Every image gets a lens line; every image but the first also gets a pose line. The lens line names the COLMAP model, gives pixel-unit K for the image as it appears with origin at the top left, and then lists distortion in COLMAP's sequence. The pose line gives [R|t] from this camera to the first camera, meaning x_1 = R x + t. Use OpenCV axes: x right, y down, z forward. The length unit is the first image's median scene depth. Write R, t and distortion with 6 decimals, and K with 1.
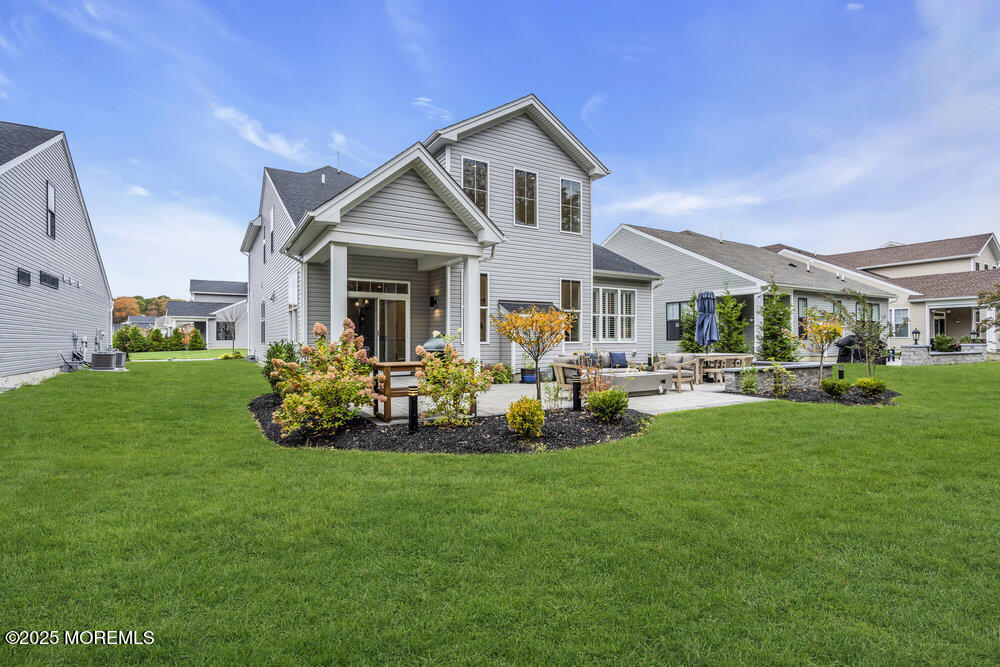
lens RADIAL K [[489.0, 0, 500.0], [0, 489.0, 333.5], [0, 0, 1]] dist [-0.001415, 0.000204]
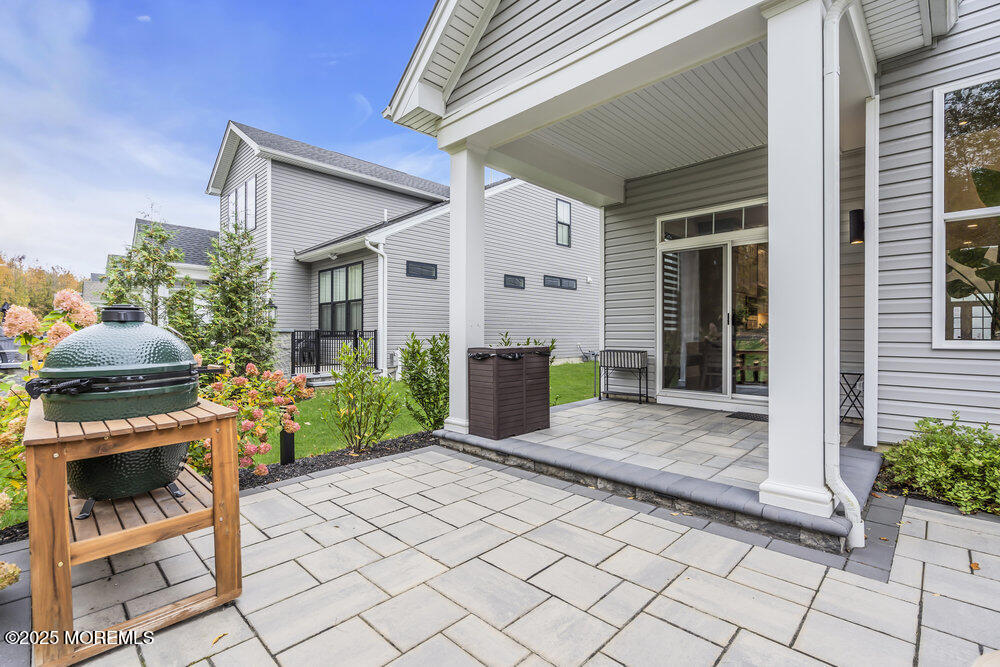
lens RADIAL K [[454.7, 0, 500.0], [0, 454.7, 333.5], [0, 0, 1]] dist [-0.000554, -0.000122]
pose [[0.255149, 0.000566, -0.966902, 0.128772], [0.010670, 0.999937, 0.003401, 0.010787], [0.966843, -0.011185, 0.255127, 0.761765]]
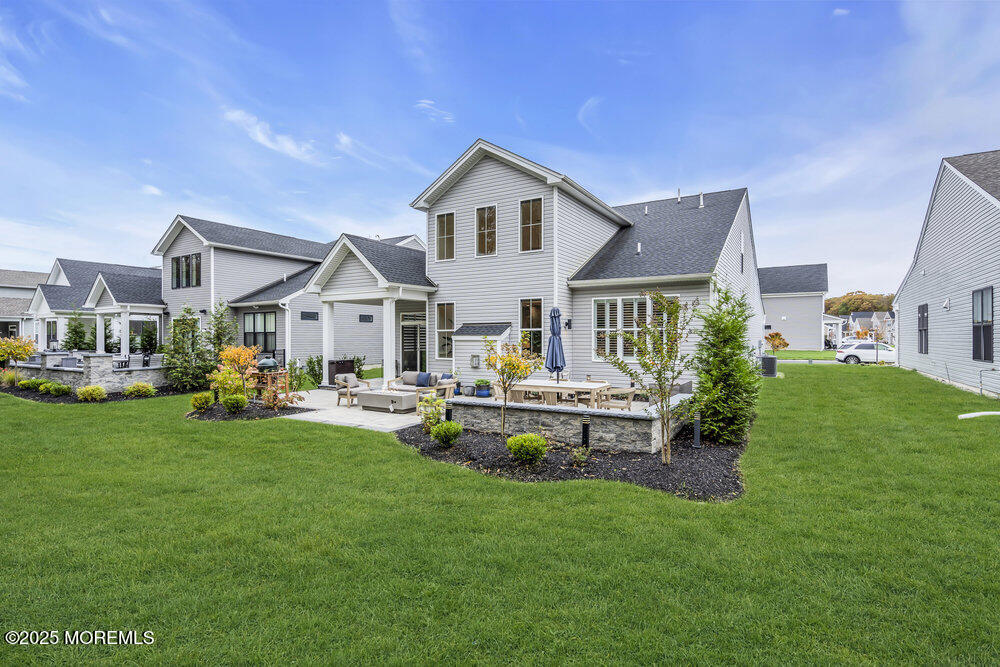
lens RADIAL K [[484.3, 0, 500.9], [0, 484.3, 338.8], [0, 0, 1]] dist [0.001195, 0.000351]
pose [[0.464098, 0.004299, -0.885773, 1.270954], [0.011116, 0.999881, 0.010677, -0.049963], [0.885714, -0.014801, 0.463995, 0.620058]]
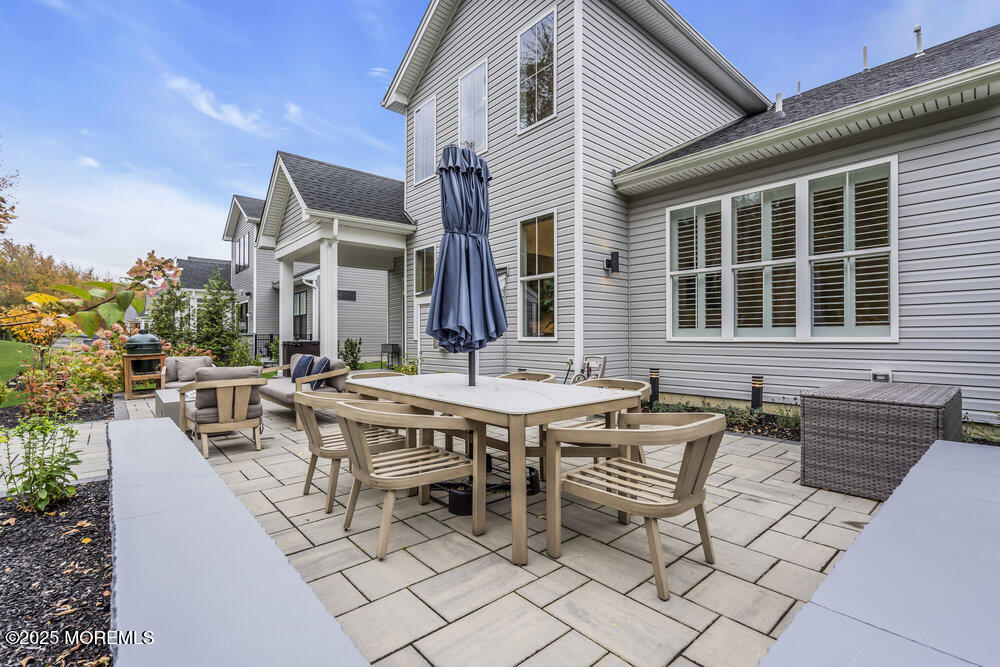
lens RADIAL K [[450.5, 0, 502.8], [0, 450.5, 335.4], [0, 0, 1]] dist [-0.002144, -0.000247]
pose [[0.181495, -0.002575, -0.983388, 0.770560], [0.013567, 0.999908, -0.000114, 0.017860], [0.983298, -0.013321, 0.181513, 1.122181]]
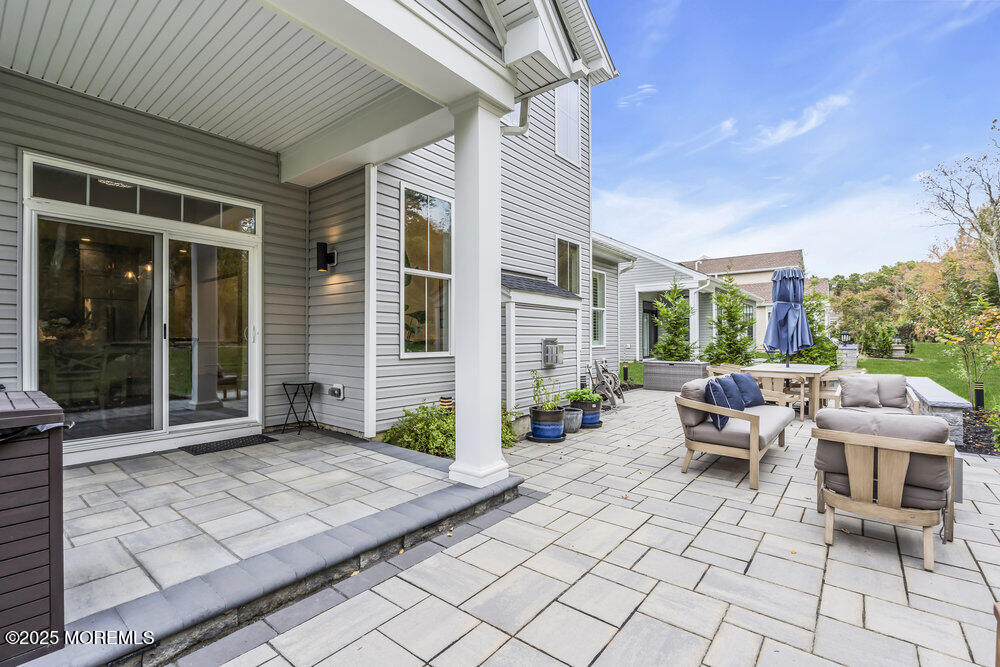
lens RADIAL K [[450.5, 0, 502.8], [0, 450.5, 335.4], [0, 0, 1]] dist [-0.002144, -0.000247]
pose [[0.935223, 0.002030, 0.354052, -0.149377], [-0.003603, 0.999986, 0.003783, 0.000278], [-0.354040, -0.004813, 0.935218, 0.673681]]
